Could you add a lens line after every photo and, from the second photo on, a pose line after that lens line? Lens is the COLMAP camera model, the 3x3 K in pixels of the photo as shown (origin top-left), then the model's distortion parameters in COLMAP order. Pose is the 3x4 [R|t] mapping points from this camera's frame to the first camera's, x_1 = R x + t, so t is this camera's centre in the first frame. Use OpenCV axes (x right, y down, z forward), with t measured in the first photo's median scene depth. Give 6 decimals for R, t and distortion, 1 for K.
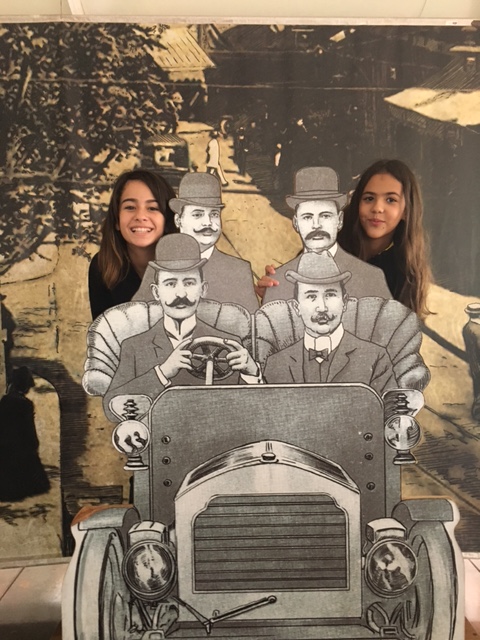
lens RADIAL K [[540.9, 0, 241.6], [0, 540.9, 322.4], [0, 0, 1]] dist [0.053958, -0.048246]
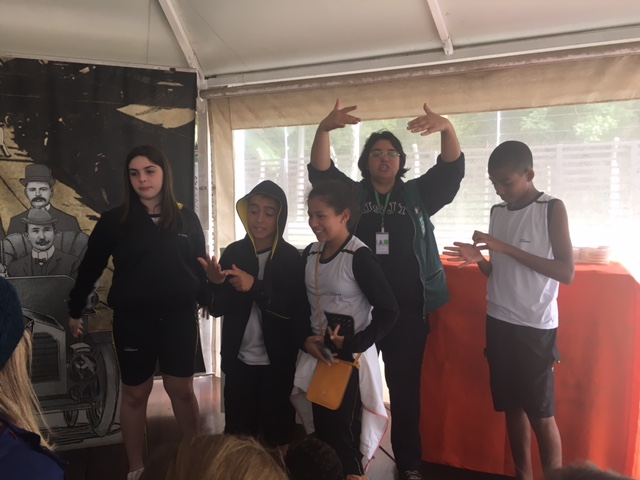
lens RADIAL K [[540.9, 0, 318.6], [0, 540.9, 241.6], [0, 0, 1]] dist [0.053958, -0.048246]
pose [[0.952341, -0.006496, 0.304967, 0.483112], [0.001282, 0.999850, 0.017294, -0.041400], [-0.305034, -0.016079, 0.952206, -1.139655]]
